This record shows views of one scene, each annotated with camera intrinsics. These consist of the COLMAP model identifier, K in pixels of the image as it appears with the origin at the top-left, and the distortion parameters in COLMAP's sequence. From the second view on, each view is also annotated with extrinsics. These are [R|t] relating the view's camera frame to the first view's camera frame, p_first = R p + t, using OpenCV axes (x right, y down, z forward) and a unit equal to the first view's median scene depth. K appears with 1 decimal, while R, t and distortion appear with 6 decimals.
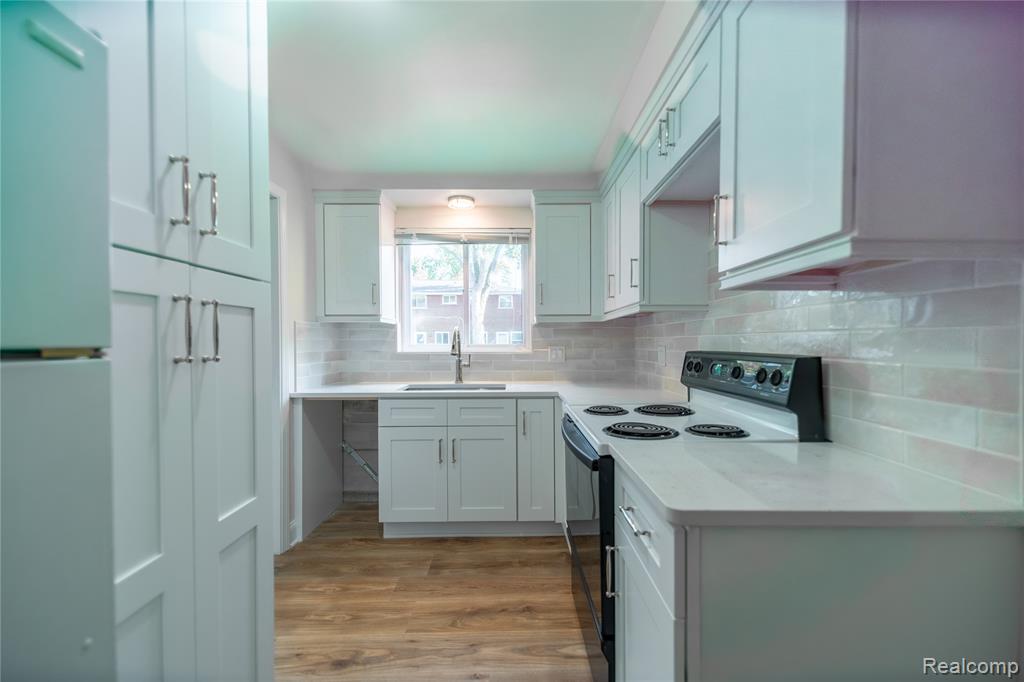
lens RADIAL K [[414.4, 0, 512.6], [0, 414.4, 346.7], [0, 0, 1]] dist [0.001506, 0.000027]
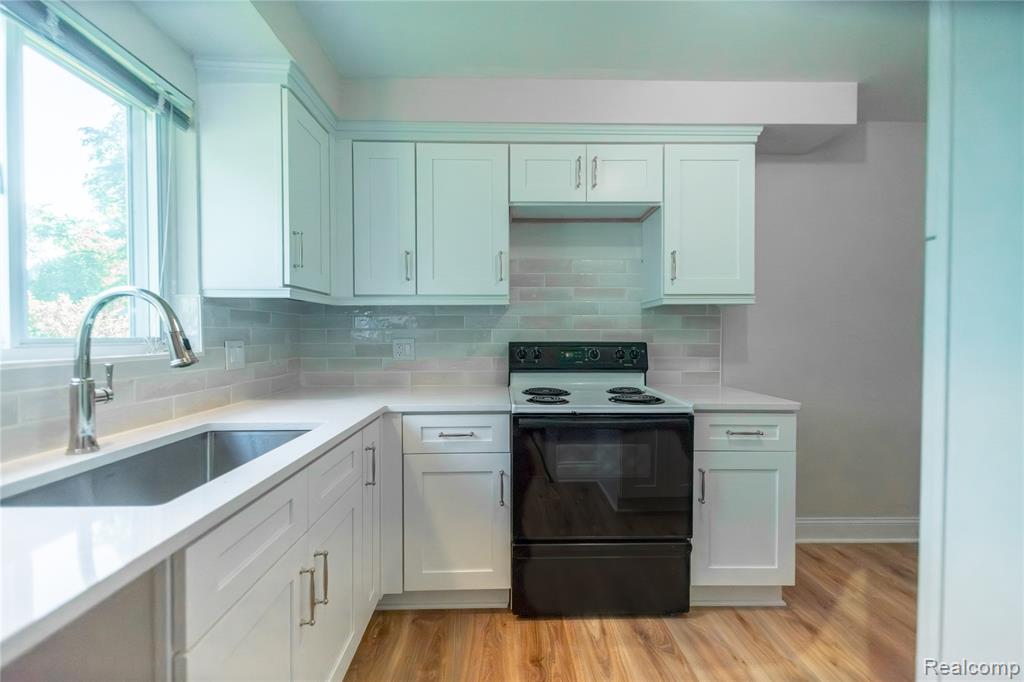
lens RADIAL K [[414.4, 0, 512.6], [0, 414.4, 346.7], [0, 0, 1]] dist [0.001506, 0.000027]
pose [[-0.016562, -0.019275, 0.999677, -0.798927], [0.012362, 0.999734, 0.019481, -0.000546], [-0.999786, 0.012681, -0.016319, 1.101106]]
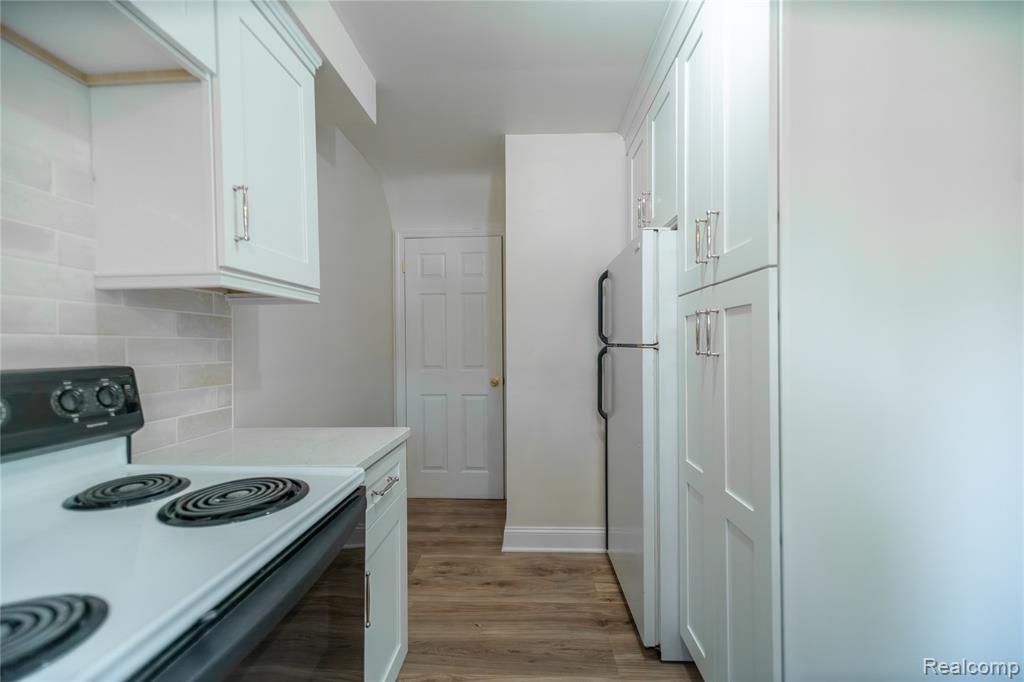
lens RADIAL K [[414.4, 0, 512.6], [0, 414.4, 346.7], [0, 0, 1]] dist [0.001506, 0.000027]
pose [[-0.997638, 0.020366, 0.065609, -0.104729], [0.021633, 0.999592, 0.018656, -0.009332], [-0.065203, 0.020031, -0.997671, 1.196441]]
